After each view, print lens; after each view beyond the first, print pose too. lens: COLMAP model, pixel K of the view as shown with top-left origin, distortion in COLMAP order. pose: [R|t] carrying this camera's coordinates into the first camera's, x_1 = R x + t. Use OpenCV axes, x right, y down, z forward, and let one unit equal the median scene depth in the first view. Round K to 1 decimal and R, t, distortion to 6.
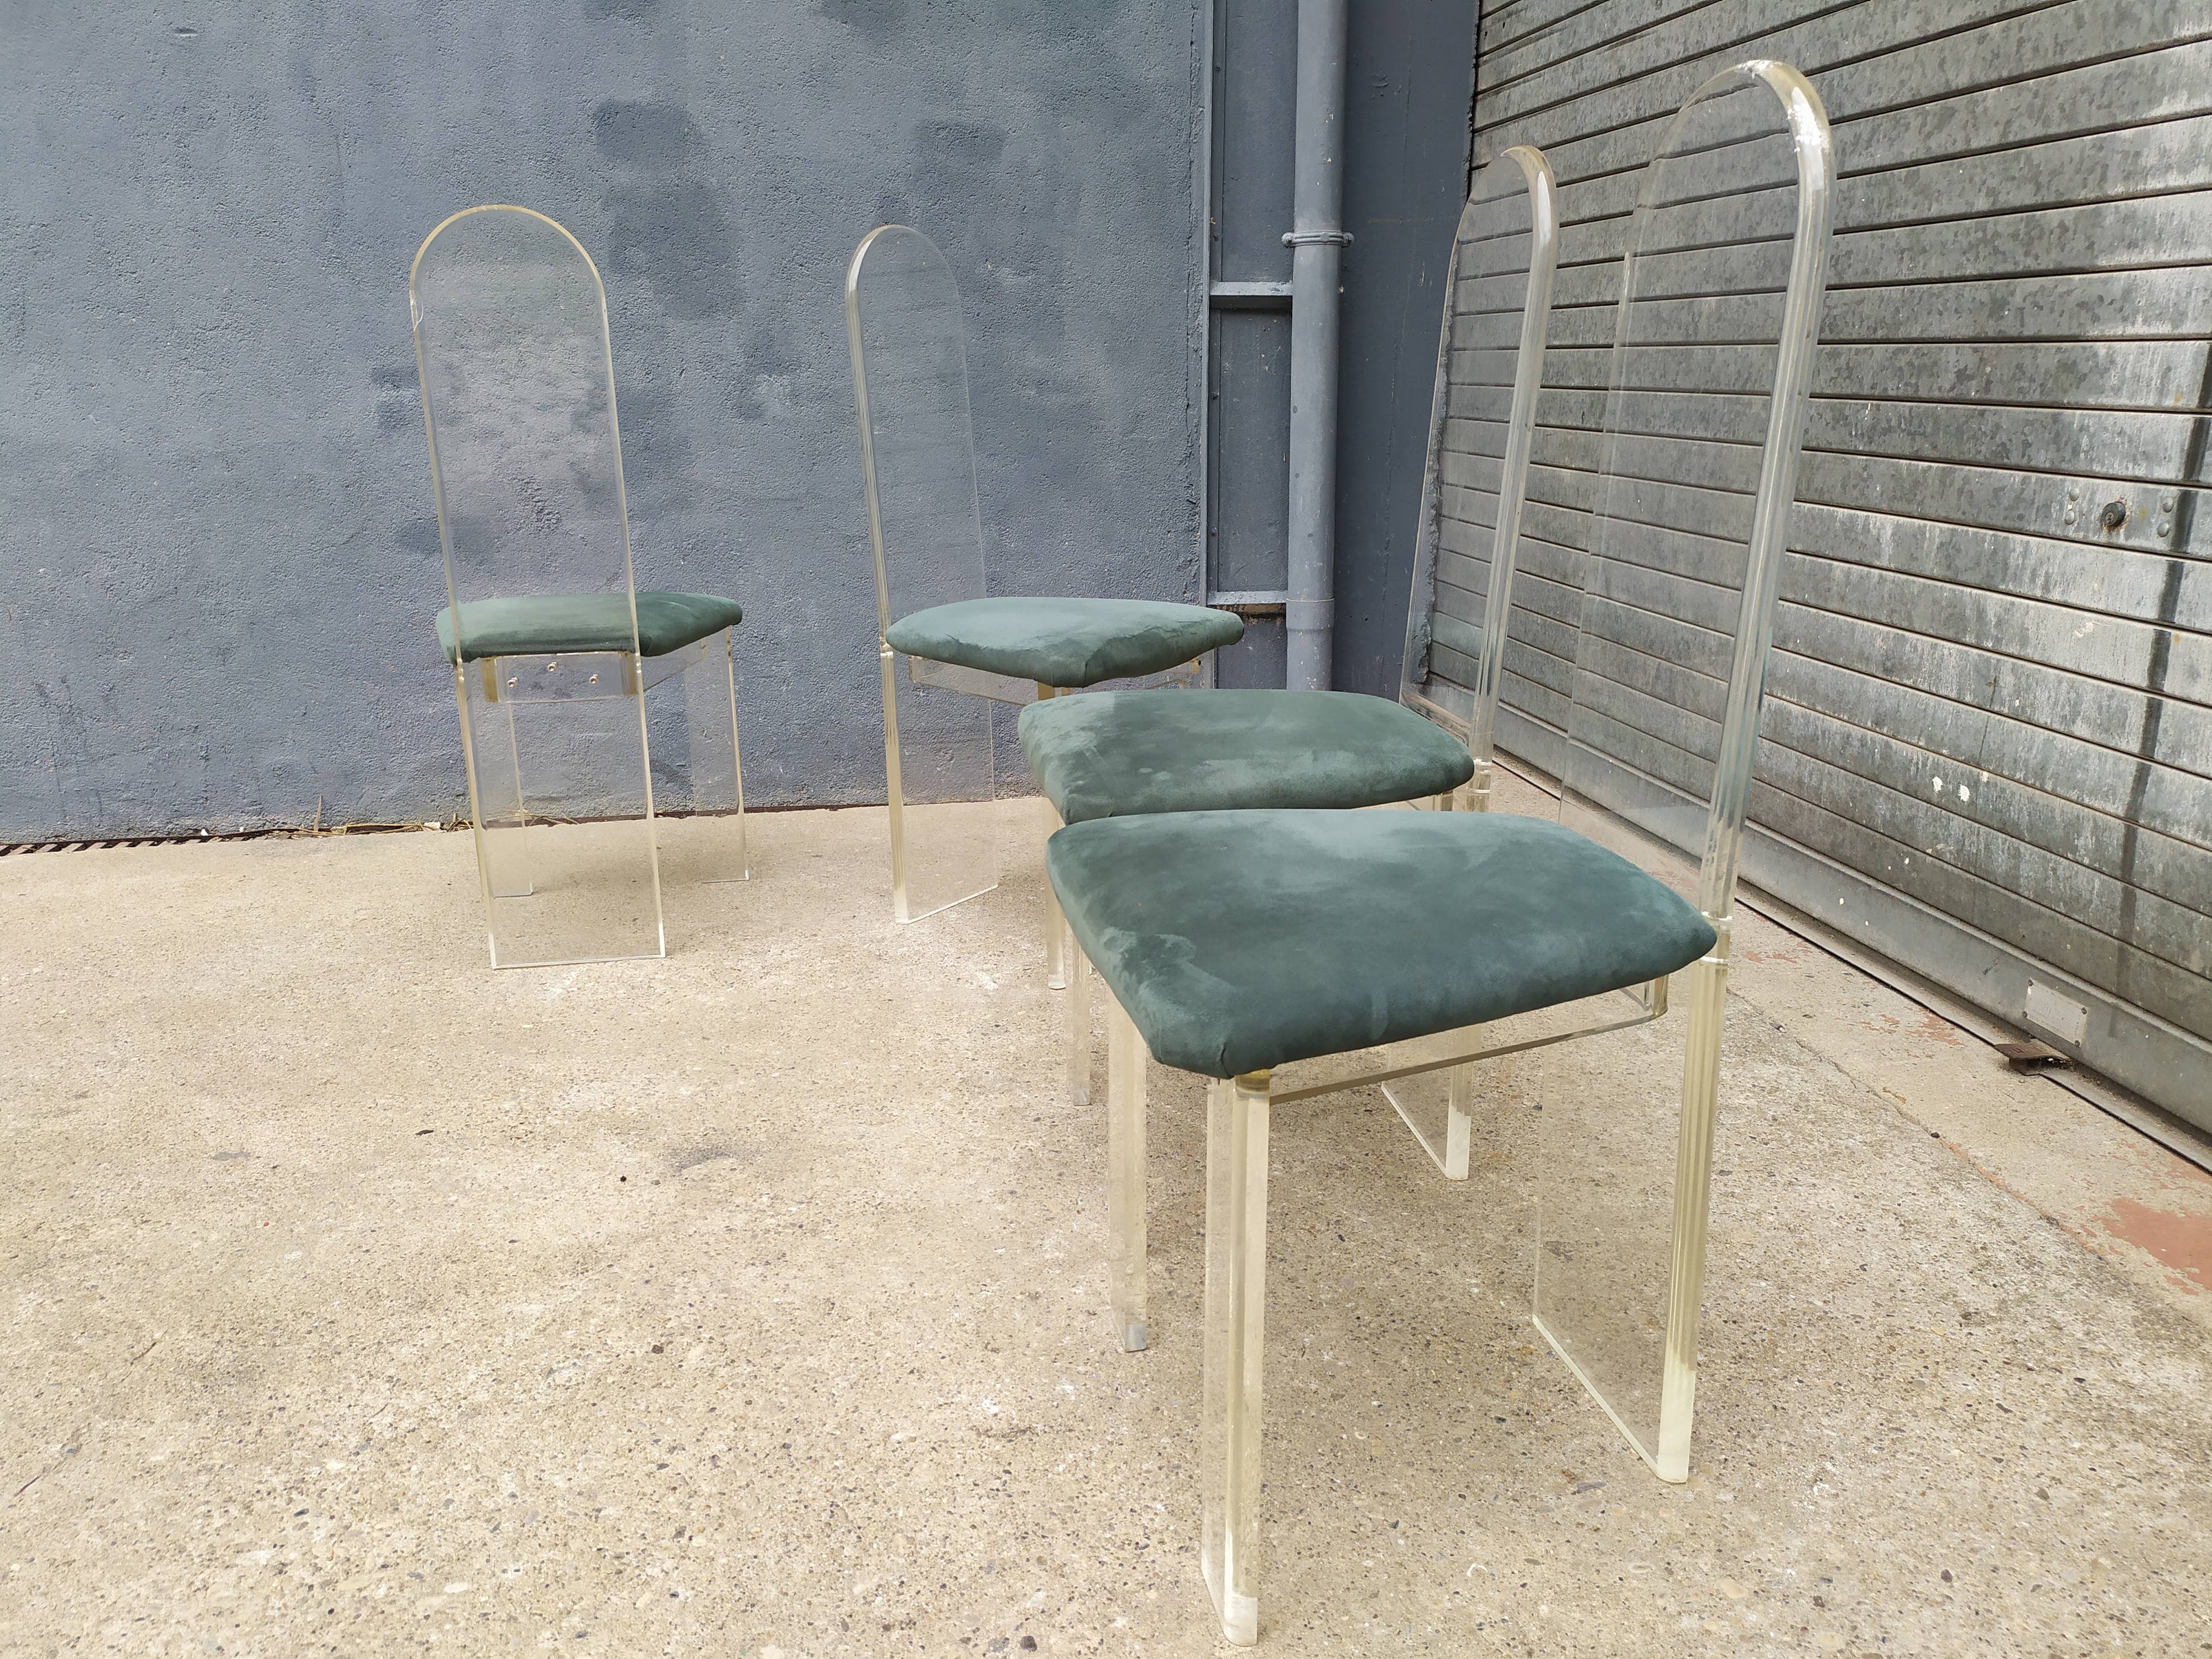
lens RADIAL K [[1701.7, 0, 1133.4], [0, 1701.7, 826.9], [0, 0, 1]] dist [0.048126, -0.047110]
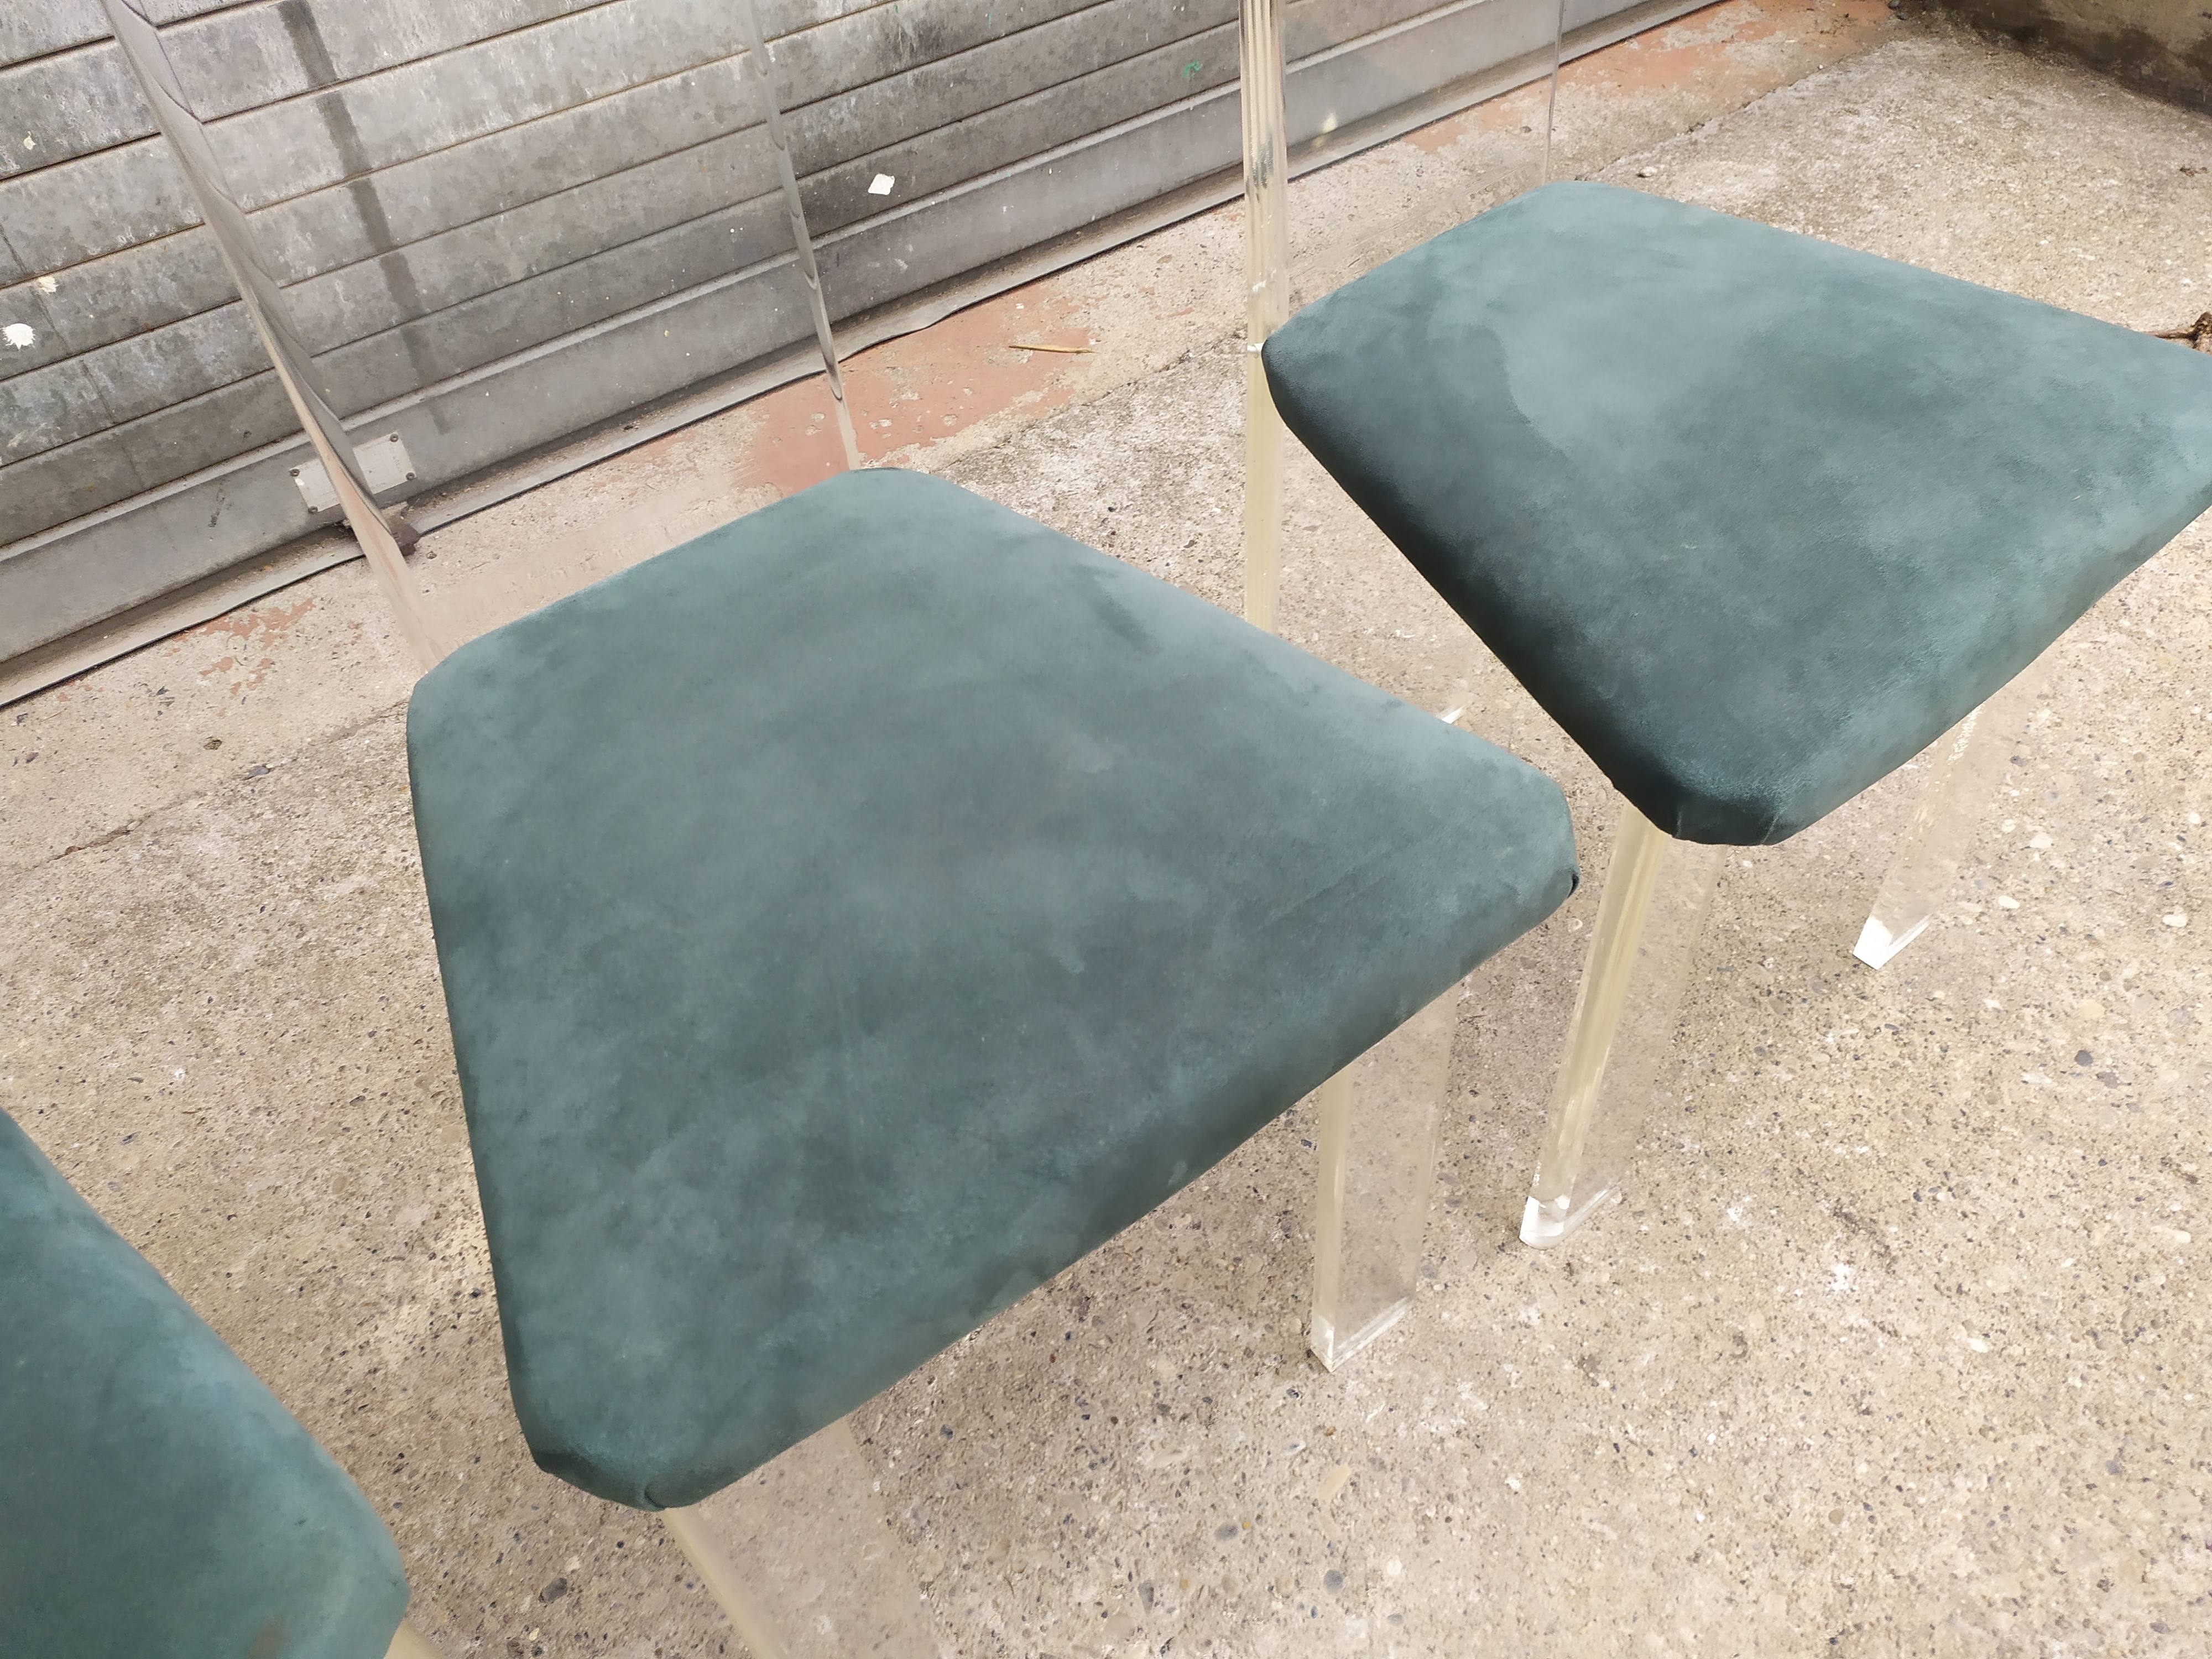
lens RADIAL K [[1701.7, 0, 1107.8], [0, 1701.7, 809.3], [0, 0, 1]] dist [0.048126, -0.047110]
pose [[-0.459227, -0.629629, 0.626640, -0.123002], [0.271046, 0.572468, 0.773831, -0.195594], [-0.845958, 0.525213, -0.092235, 0.547293]]
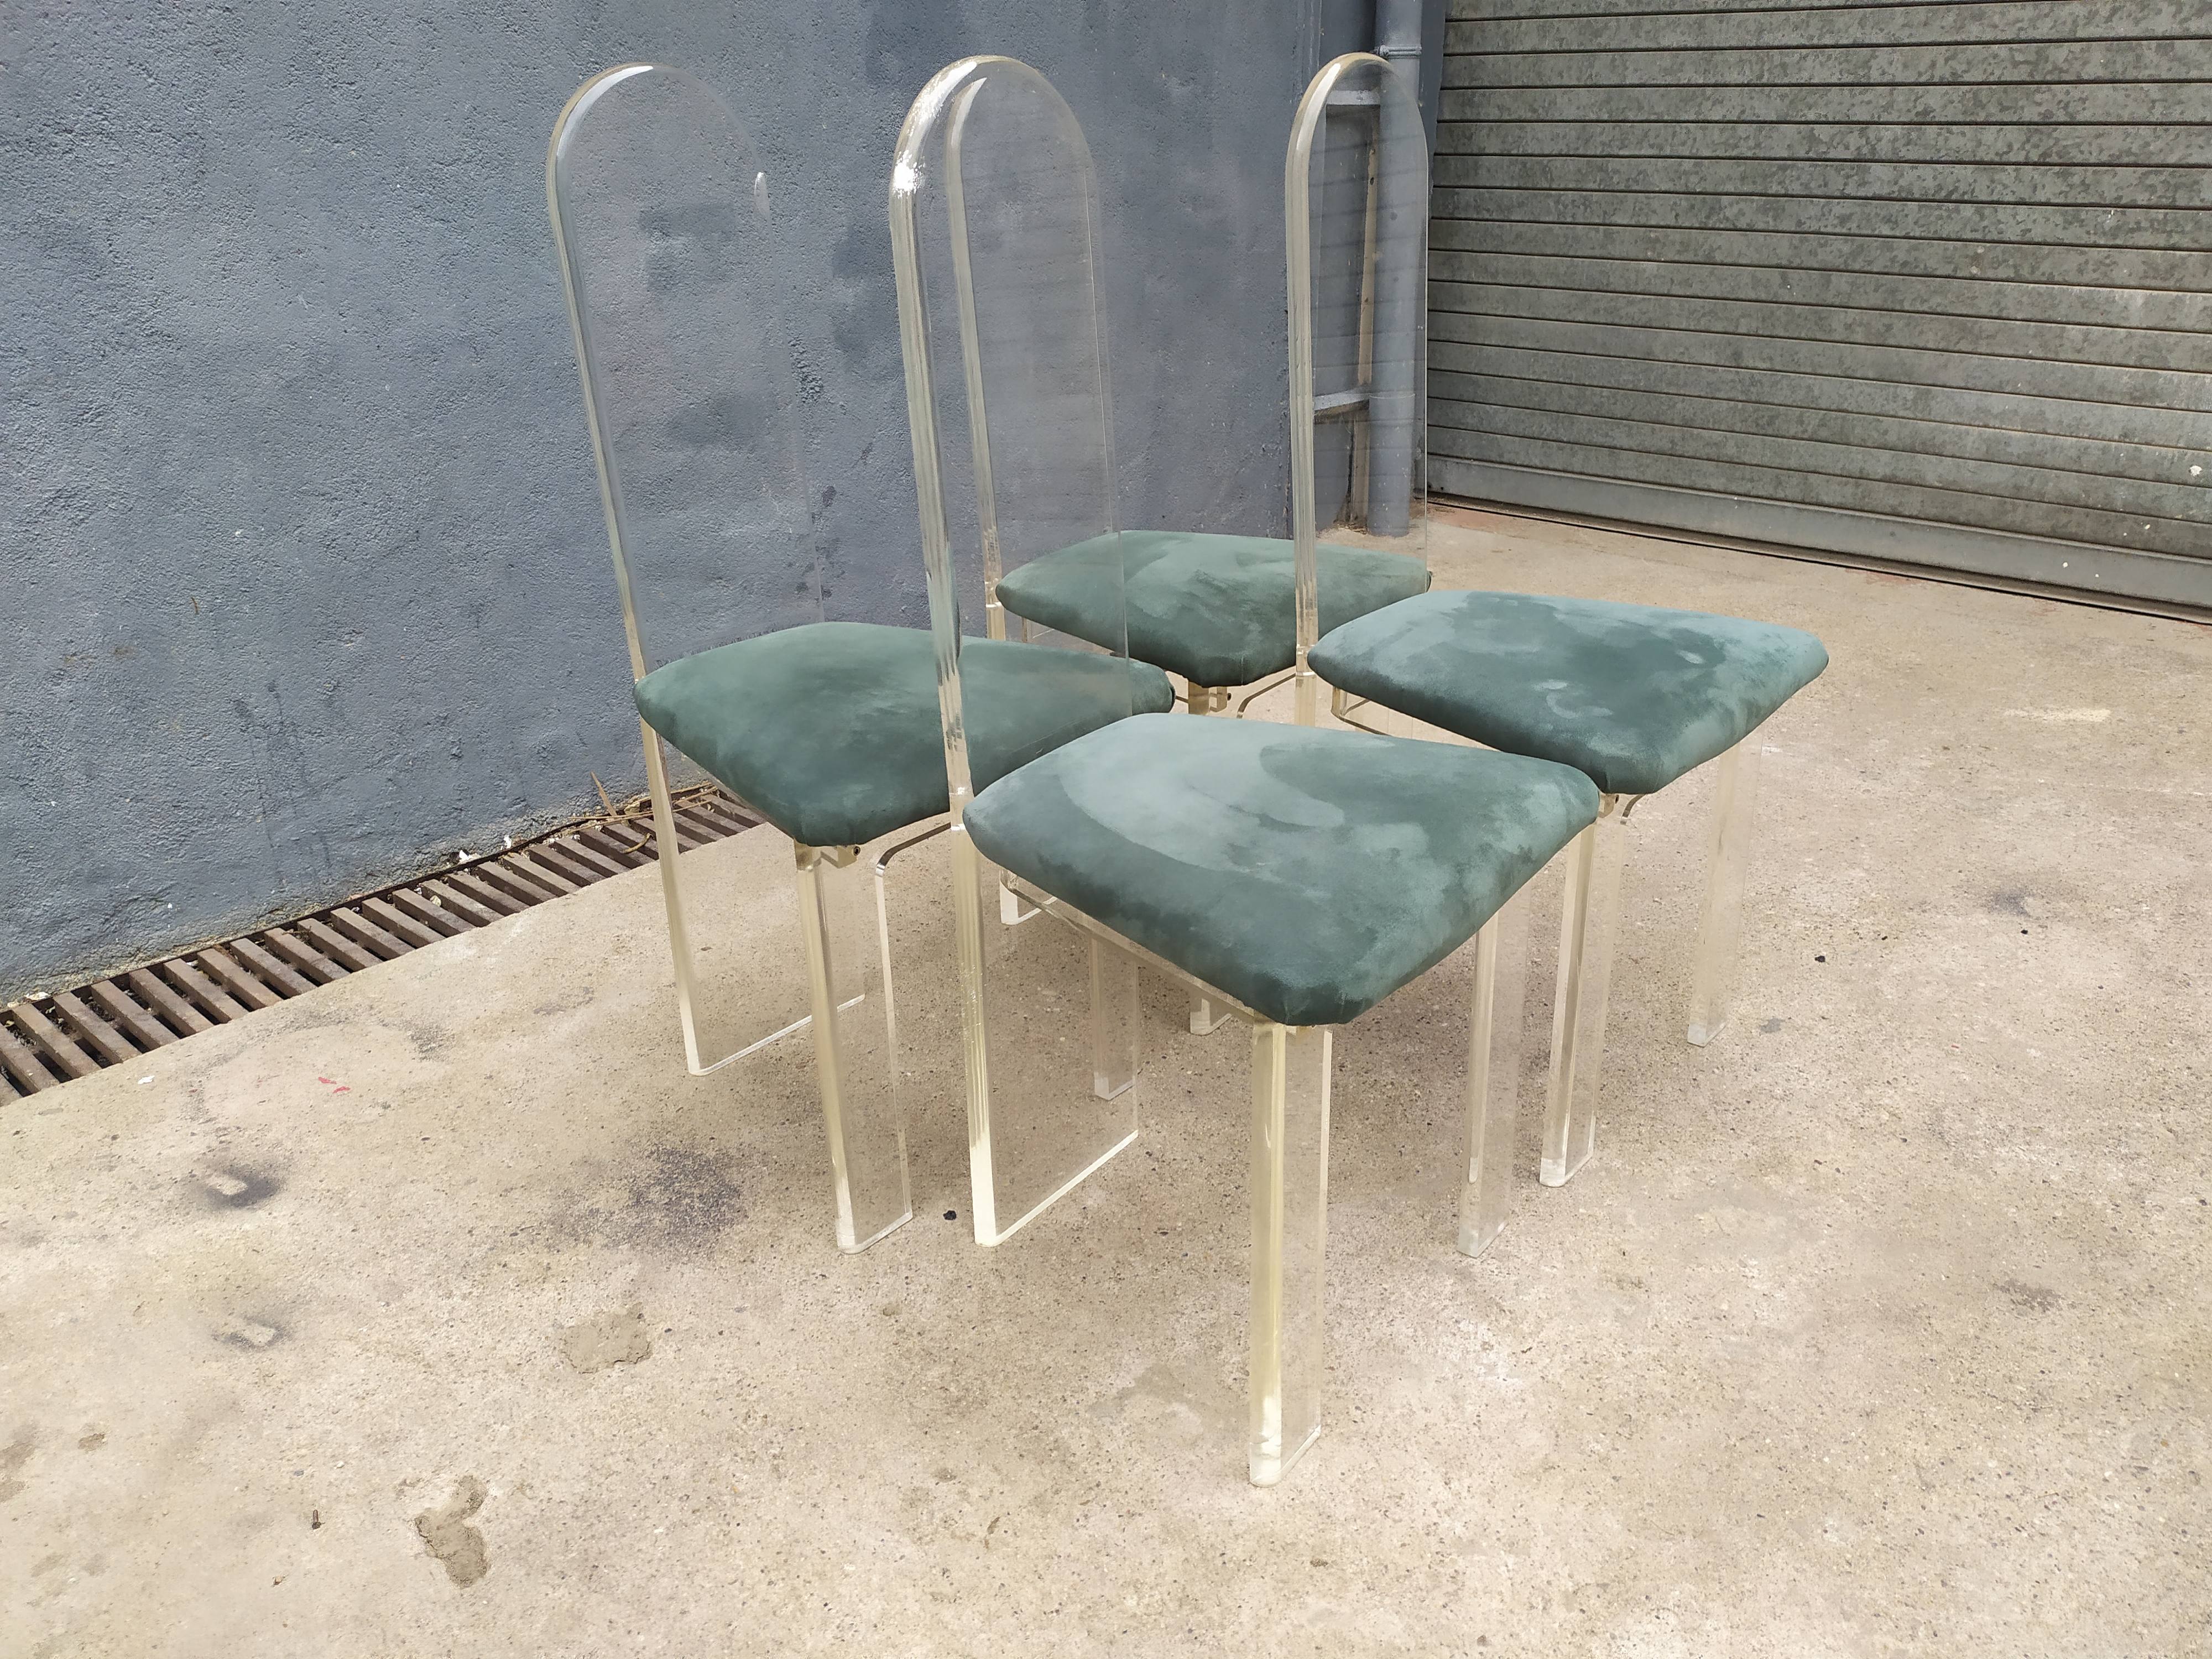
lens RADIAL K [[1701.7, 0, 1160.1], [0, 1701.7, 818.8], [0, 0, 1]] dist [0.048126, -0.047110]
pose [[0.769468, -0.243903, 0.590280, -0.816603], [0.168146, 0.968967, 0.181188, -0.105808], [-0.616155, -0.040165, 0.786600, 0.243543]]
